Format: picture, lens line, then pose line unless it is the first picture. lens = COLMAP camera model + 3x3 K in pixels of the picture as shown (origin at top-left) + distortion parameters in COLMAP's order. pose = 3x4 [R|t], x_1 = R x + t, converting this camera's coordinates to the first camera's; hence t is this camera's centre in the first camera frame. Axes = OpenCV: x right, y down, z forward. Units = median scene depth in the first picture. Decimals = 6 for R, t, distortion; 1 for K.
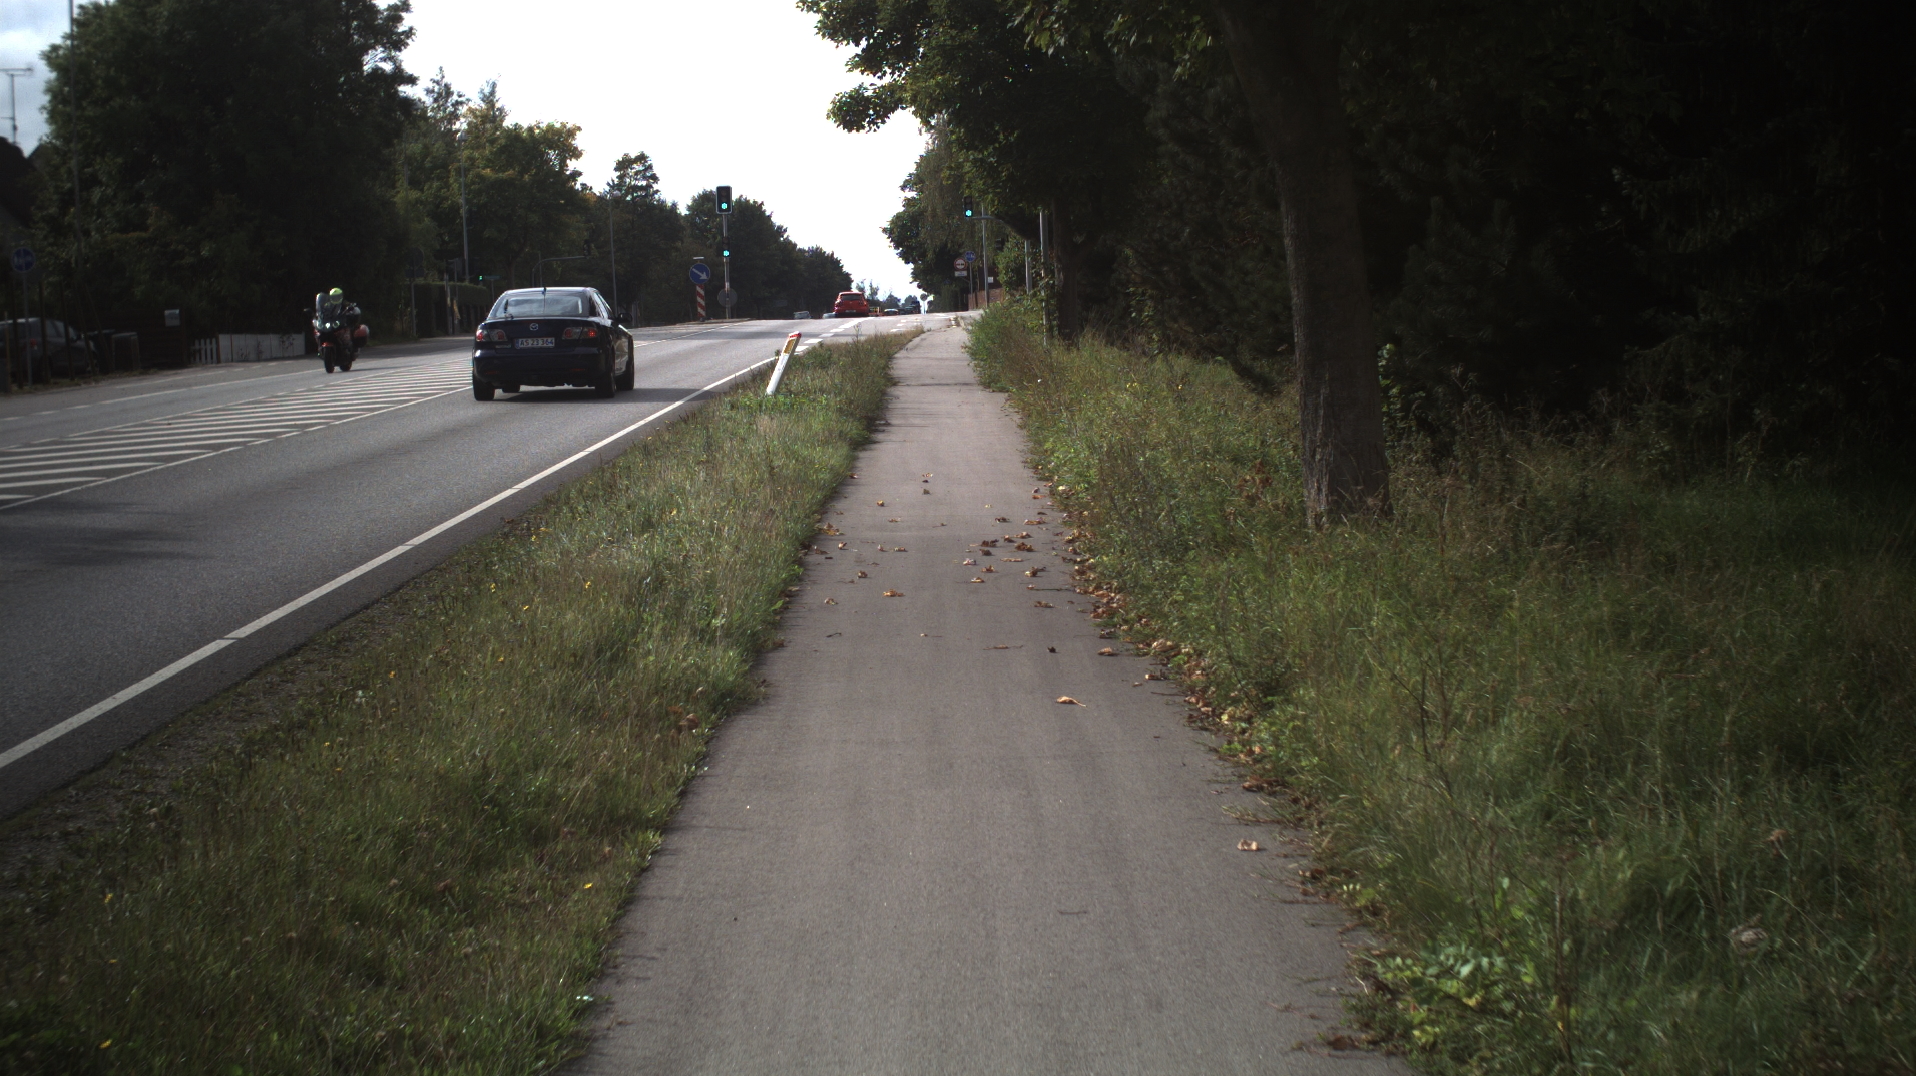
lens RADIAL K [[3427.8, 0, 958.0], [0, 3427.8, 538.0], [0, 0, 1]] dist [-0.280857, 0.038844]
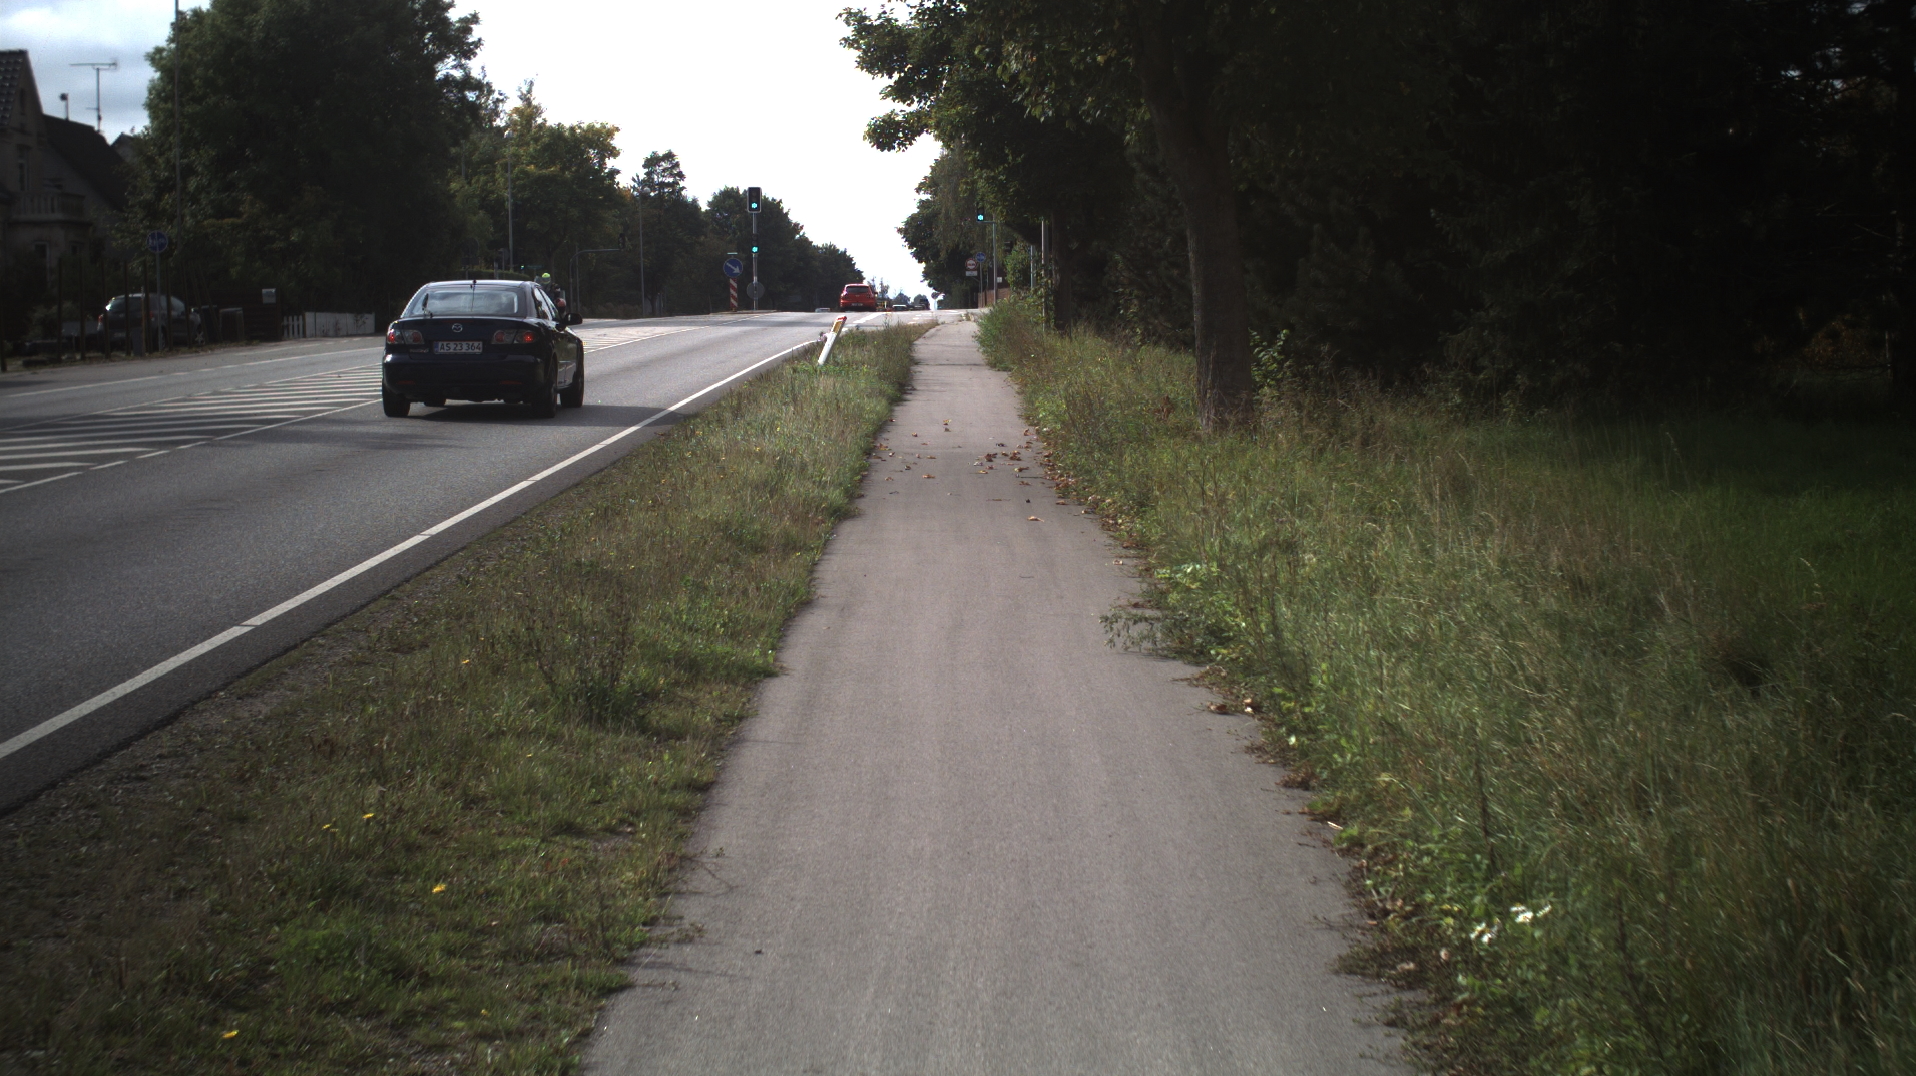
lens RADIAL K [[3427.8, 0, 958.0], [0, 3427.8, 538.0], [0, 0, 1]] dist [-0.280857, 0.038844]
pose [[0.999736, 0.022931, -0.001092, -0.000943], [-0.022931, 0.999737, 0.000001, 0.012302], [0.001092, 0.000024, 0.999999, -0.154497]]
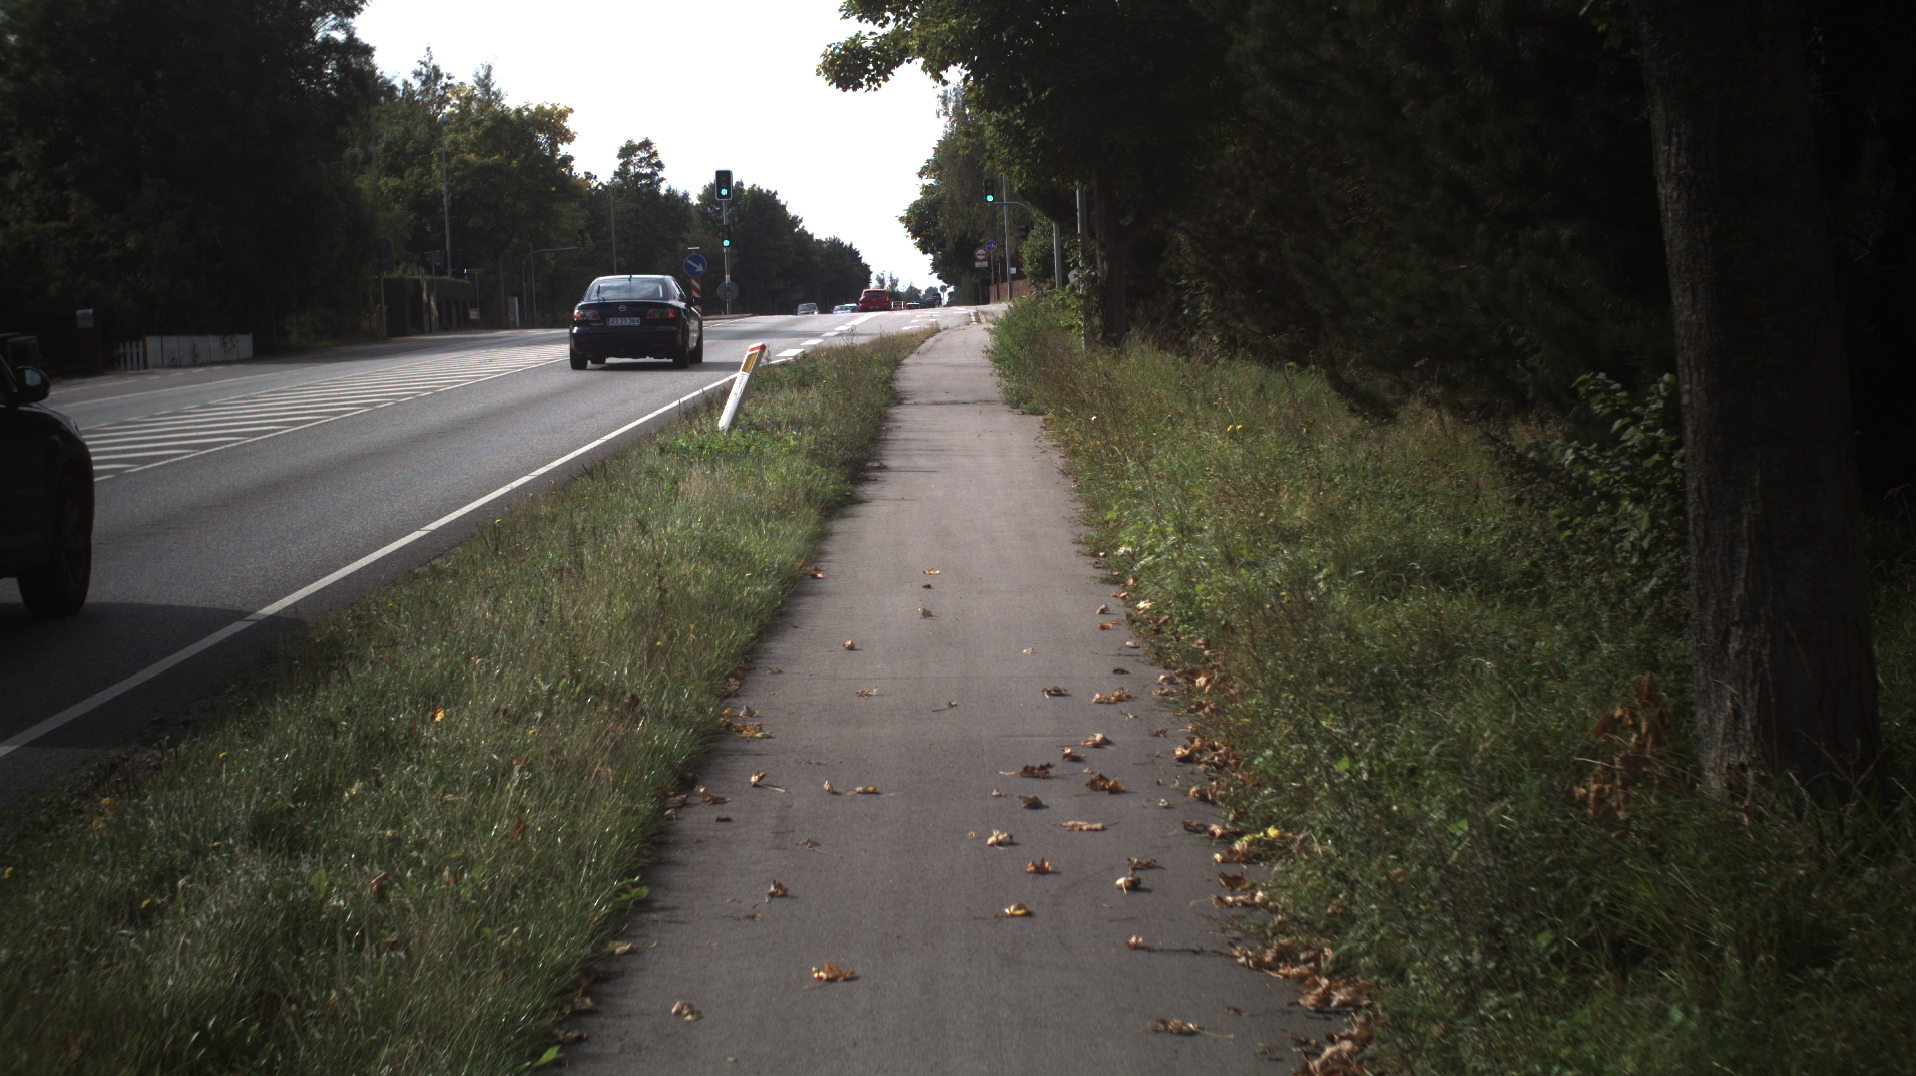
lens RADIAL K [[3427.8, 0, 958.0], [0, 3427.8, 538.0], [0, 0, 1]] dist [-0.280857, 0.038844]
pose [[0.999973, -0.003691, -0.006335, 0.000164], [0.003708, 0.999990, 0.002628, -0.011742], [0.006325, -0.002651, 0.999976, 0.154311]]
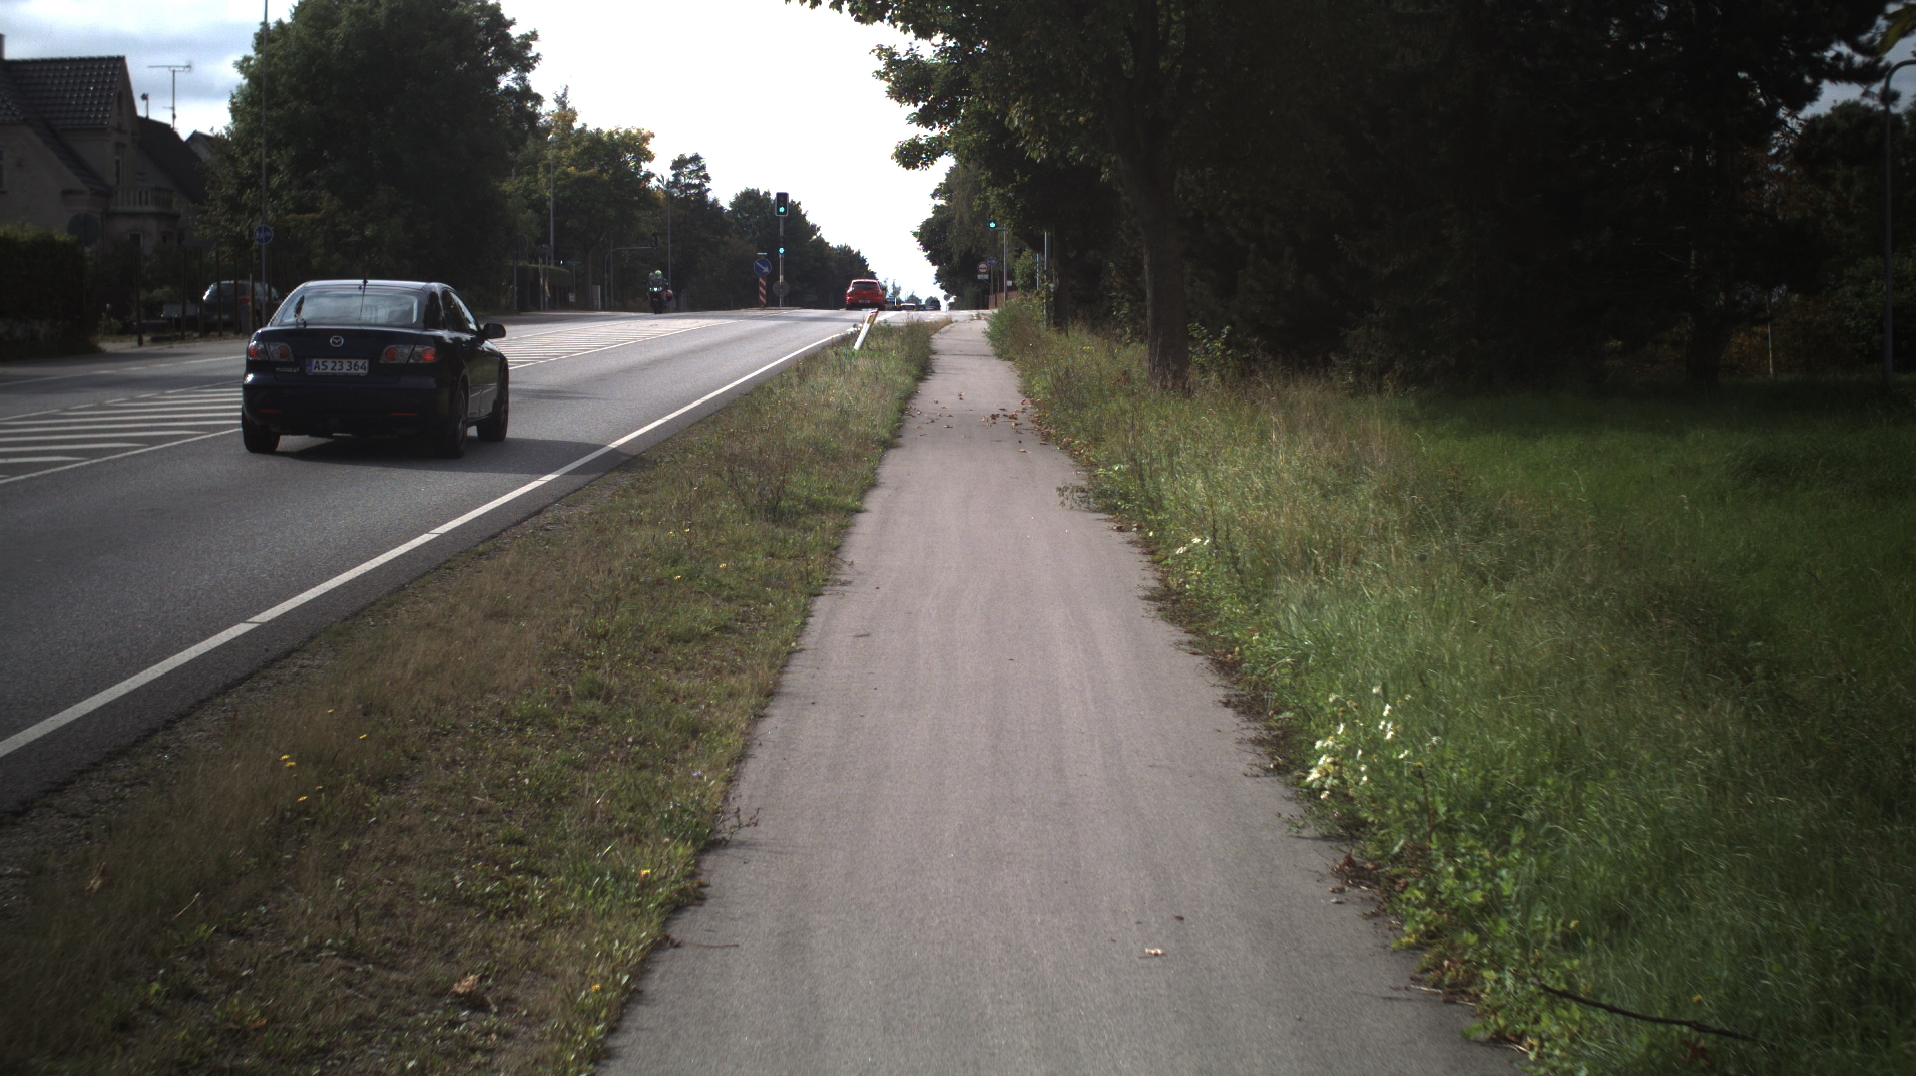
lens RADIAL K [[3427.8, 0, 958.0], [0, 3427.8, 538.0], [0, 0, 1]] dist [-0.280857, 0.038844]
pose [[0.999115, 0.041950, -0.003051, -0.000994], [-0.041952, 0.999119, -0.000718, 0.024090], [0.003018, 0.000846, 0.999995, -0.308910]]
